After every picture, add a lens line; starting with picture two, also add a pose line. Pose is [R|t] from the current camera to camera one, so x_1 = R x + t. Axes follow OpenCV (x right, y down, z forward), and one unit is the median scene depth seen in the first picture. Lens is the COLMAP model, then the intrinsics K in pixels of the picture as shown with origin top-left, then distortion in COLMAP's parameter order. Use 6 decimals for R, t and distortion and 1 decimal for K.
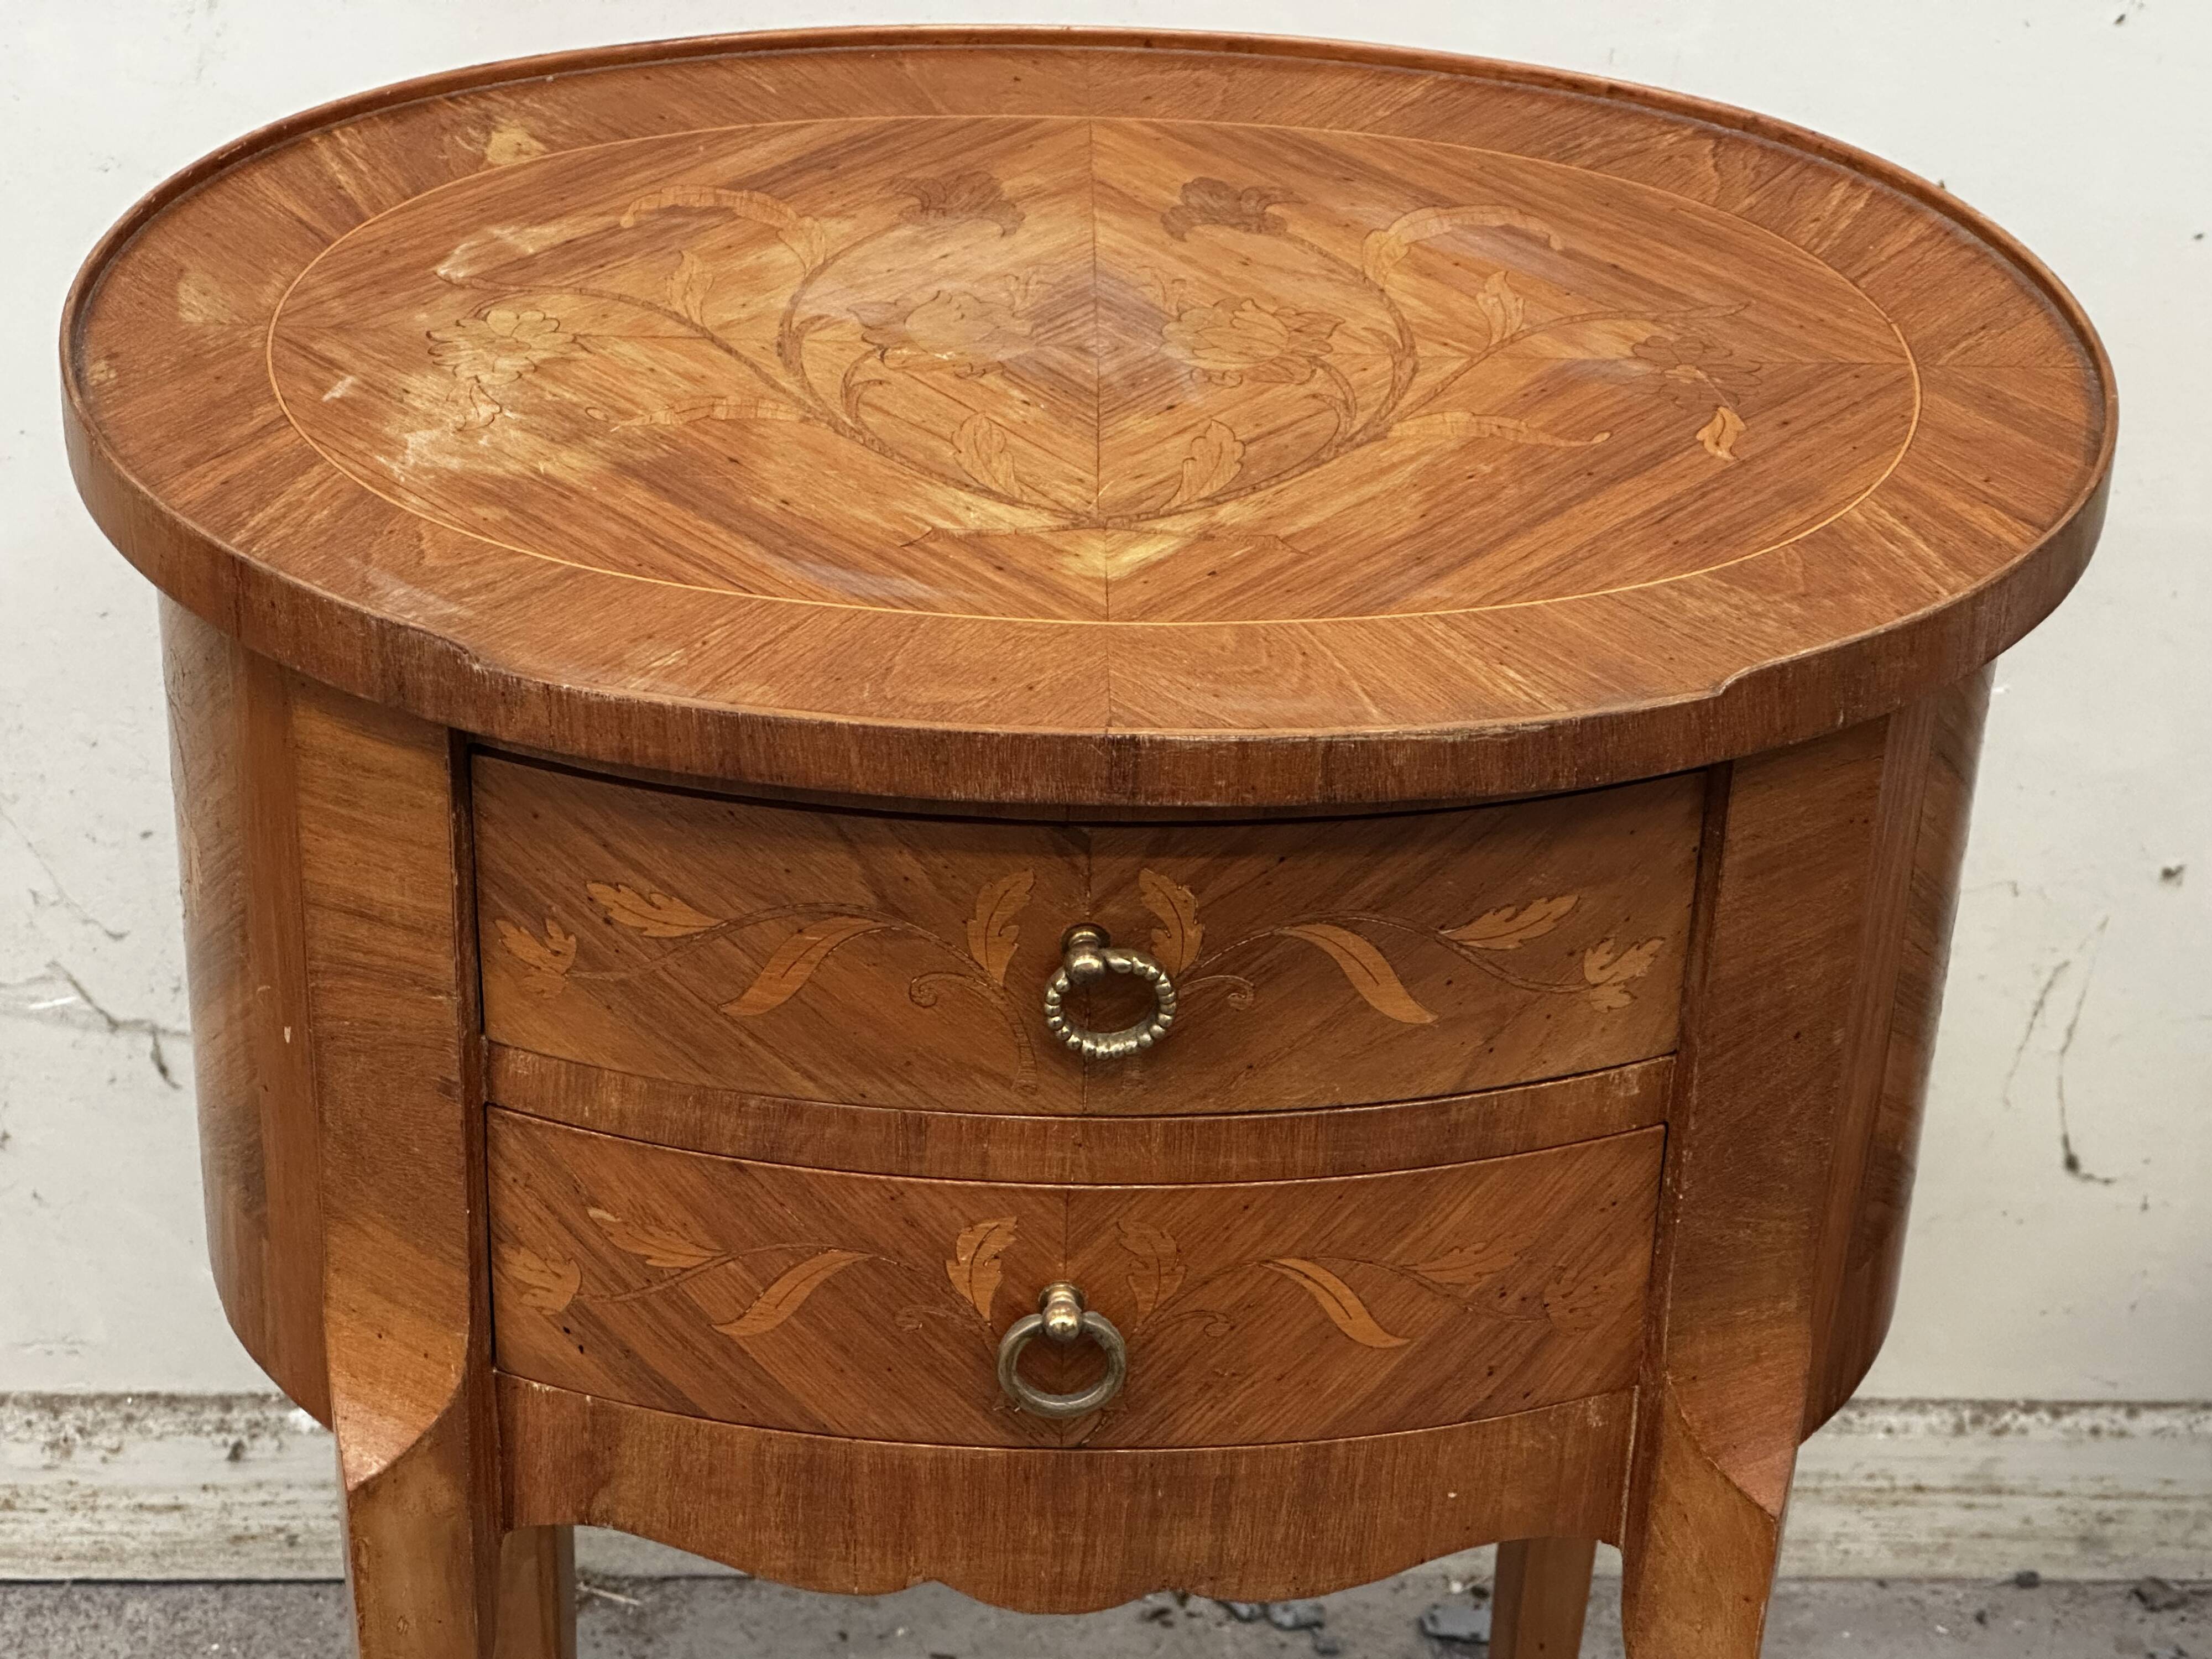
lens RADIAL K [[4642.1, 0, 1107.8], [0, 4642.1, 841.9], [0, 0, 1]] dist [-0.215003, 4.353228]
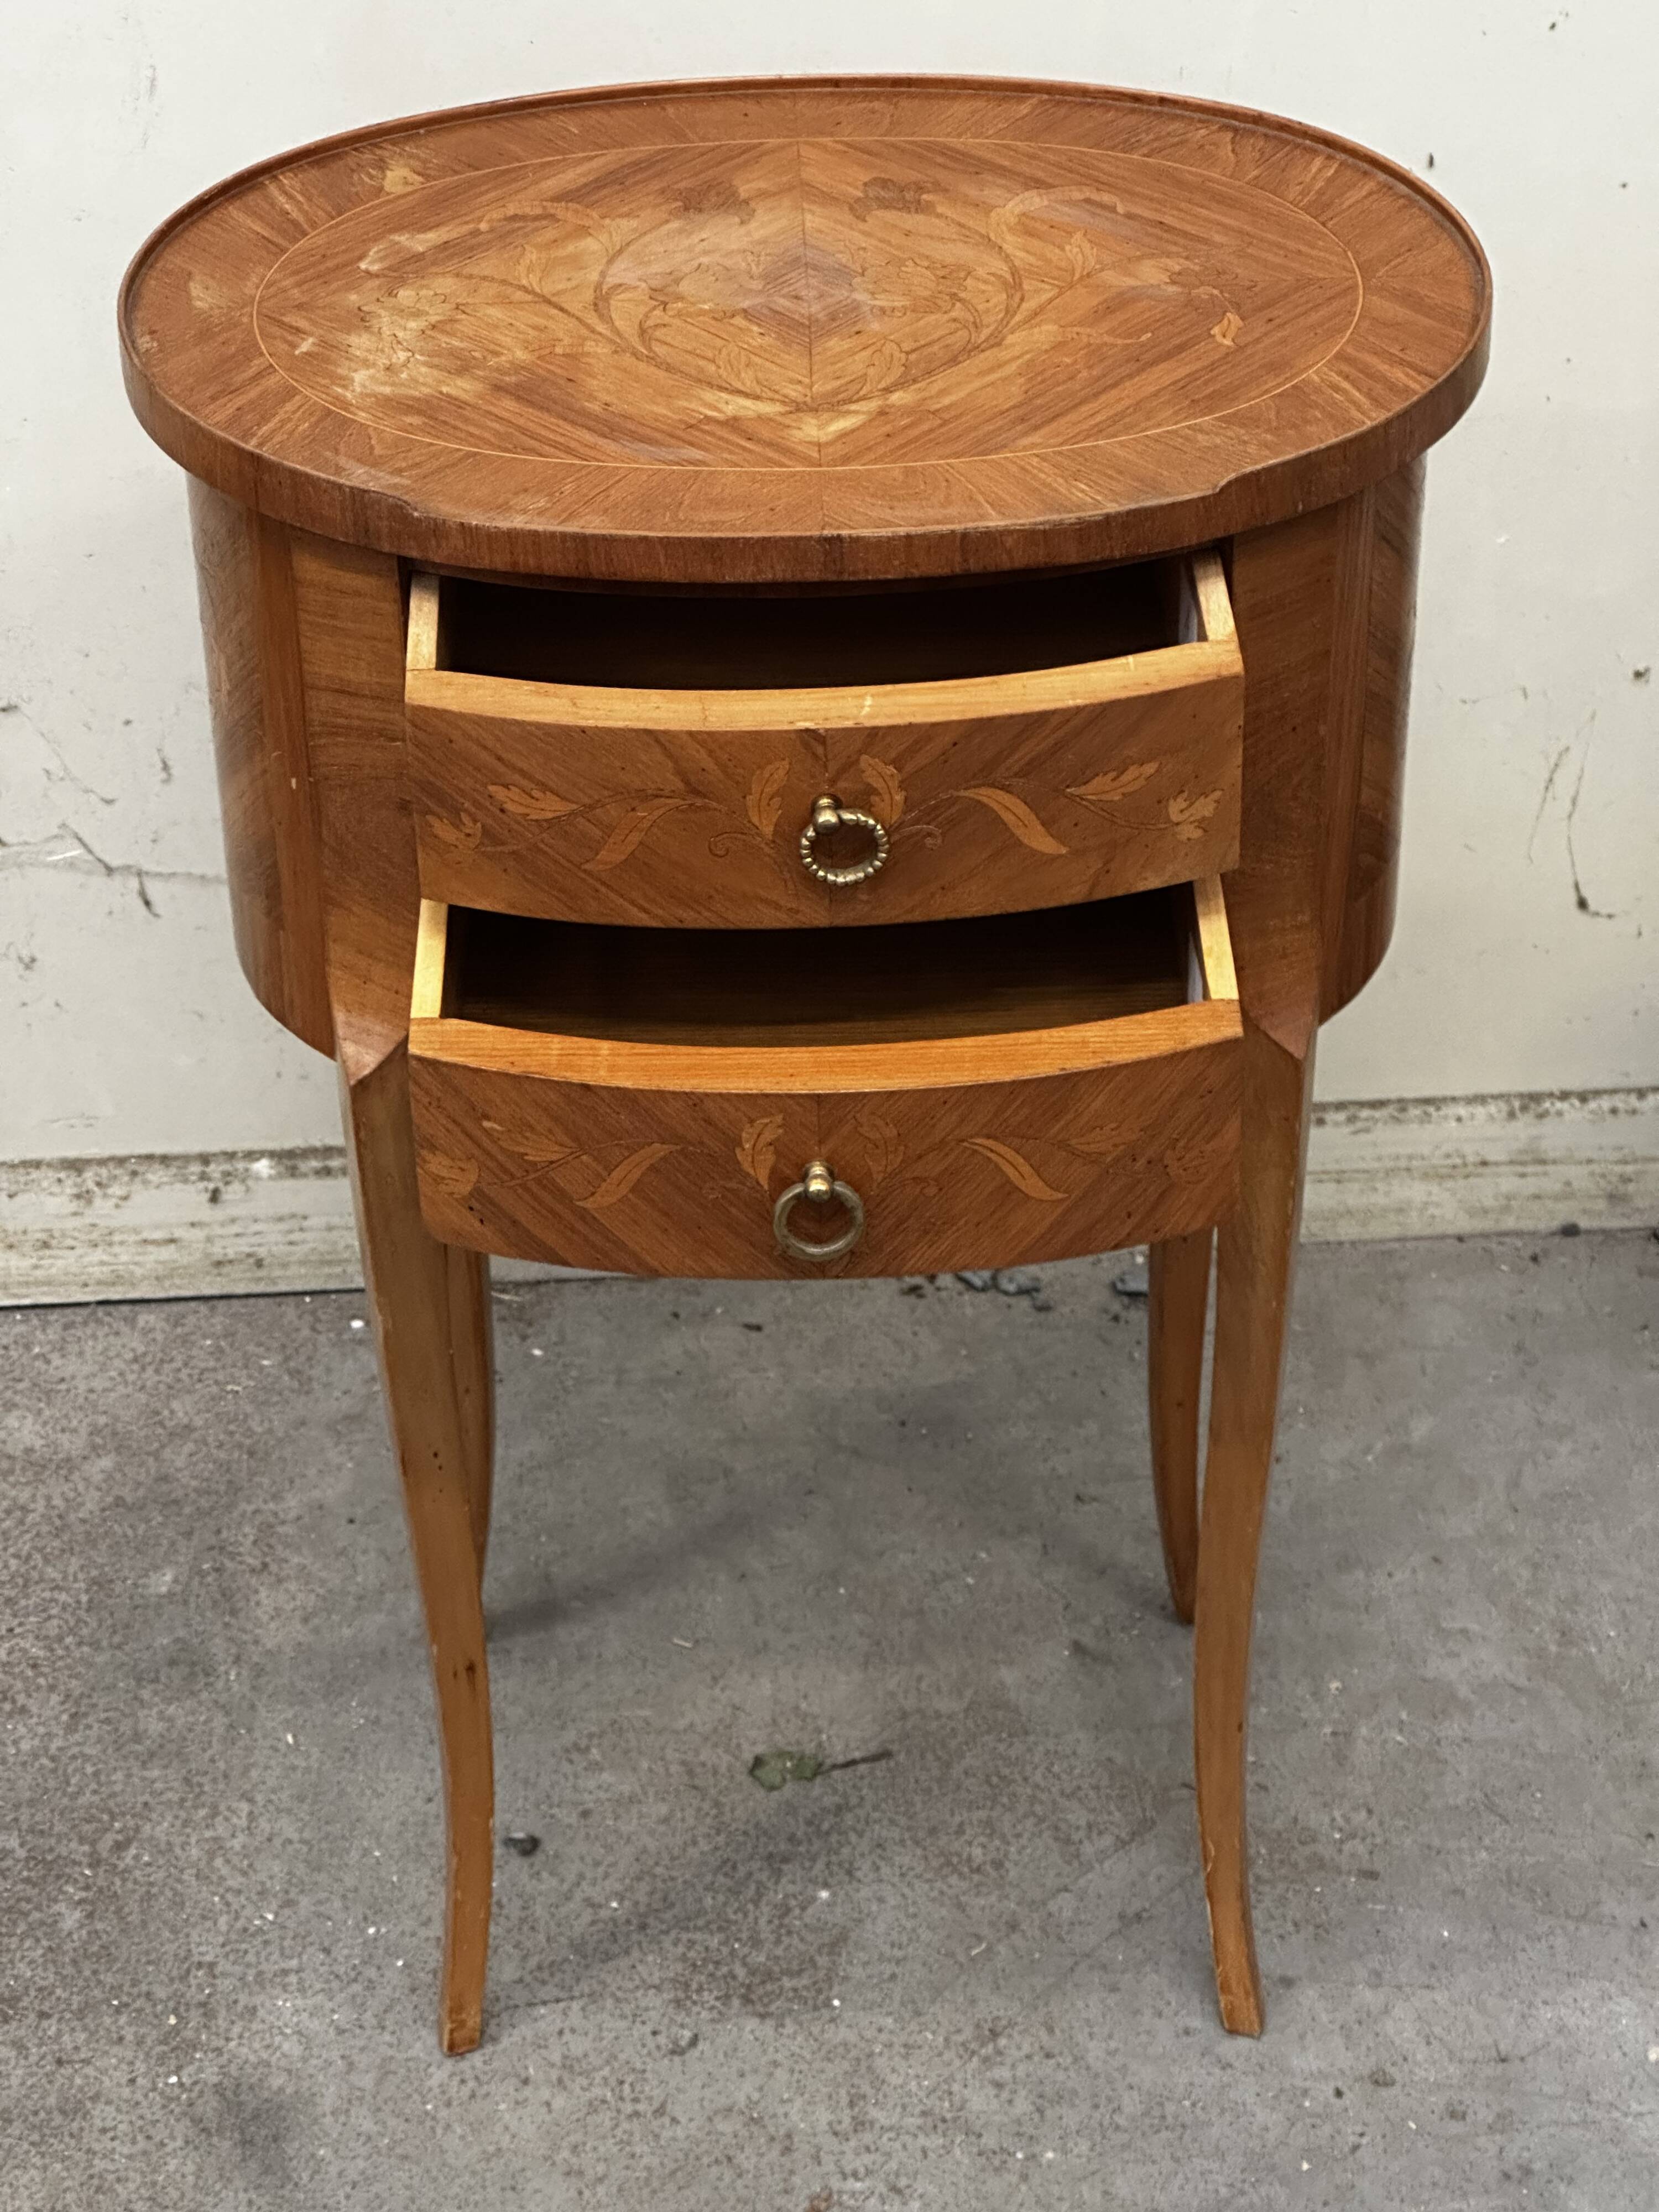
lens RADIAL K [[4486.1, 0, 838.0], [0, 4486.1, 1107.0], [0, 0, 1]] dist [-0.081147, 3.501175]
pose [[0.998598, -0.051798, -0.010879, 0.010186], [0.052297, 0.997269, 0.052145, 0.081586], [0.008148, -0.052640, 0.998580, -0.472936]]
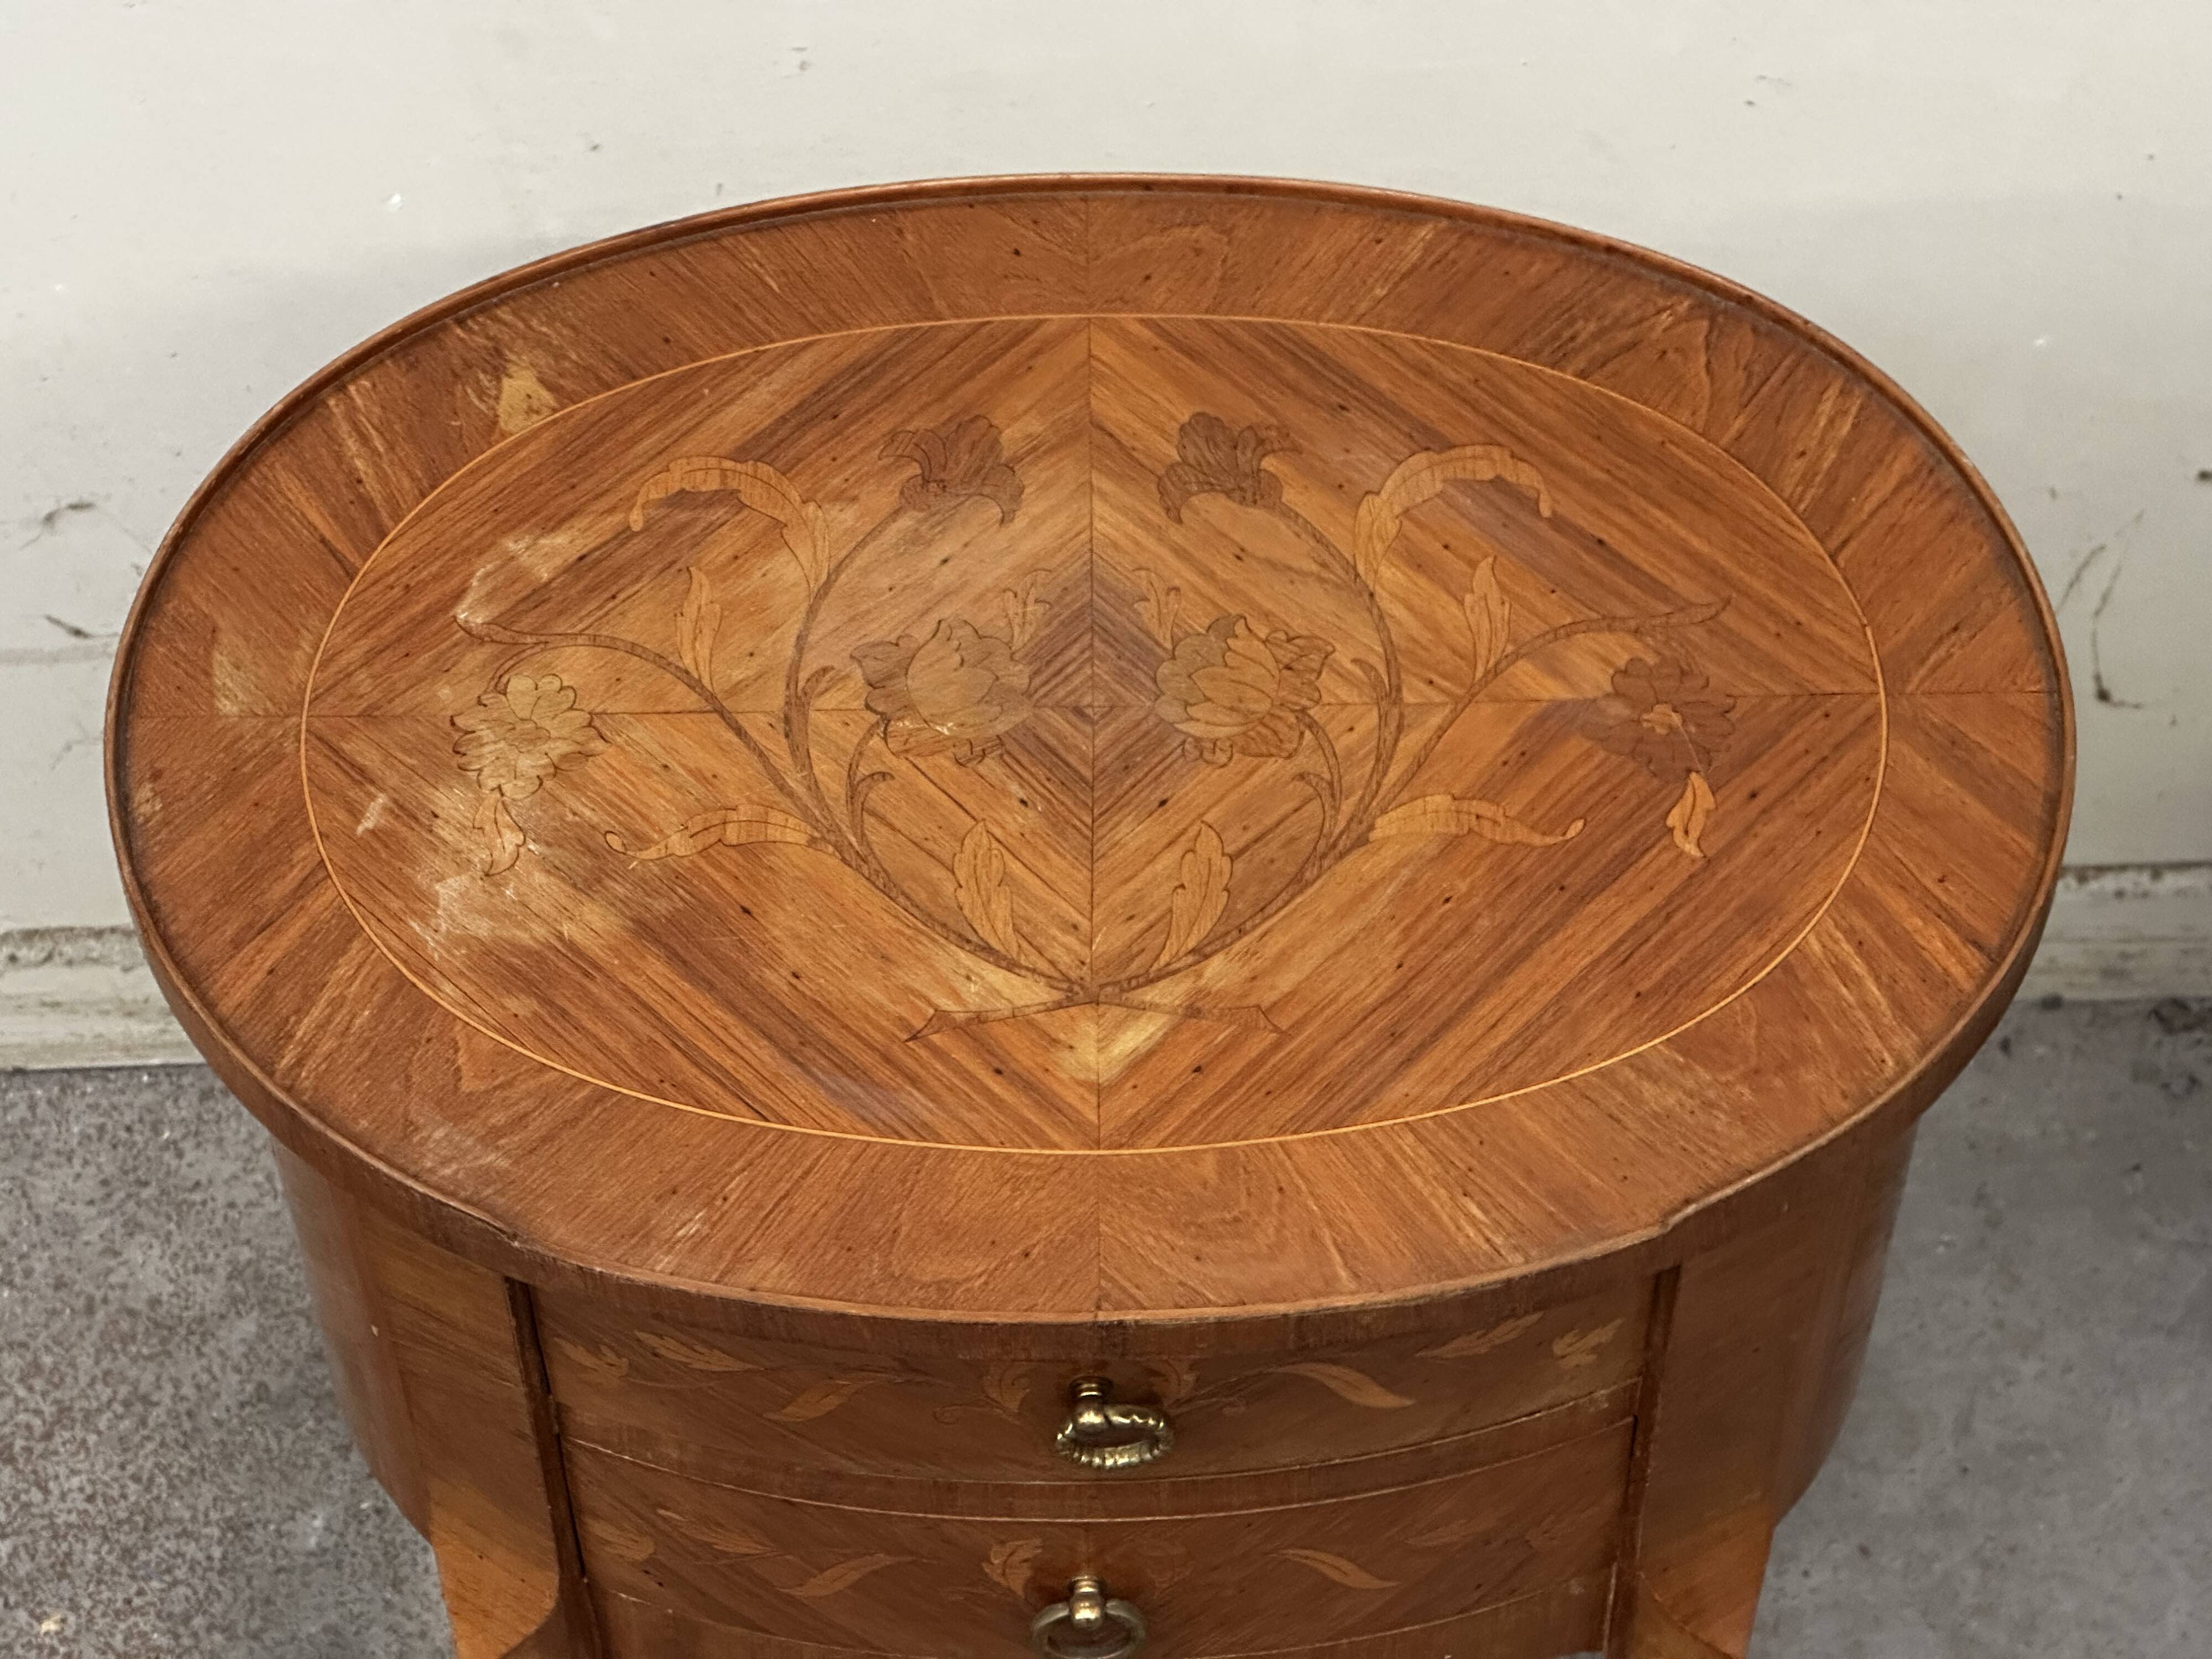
lens RADIAL K [[4640.4, 0, 1109.5], [0, 4640.4, 730.2], [0, 0, 1]] dist [-0.140500, 2.594684]
pose [[0.998972, -0.021515, -0.039900, 0.043949], [0.033606, 0.942218, 0.333310, -0.460211], [0.030423, -0.334308, 0.941973, 0.020444]]
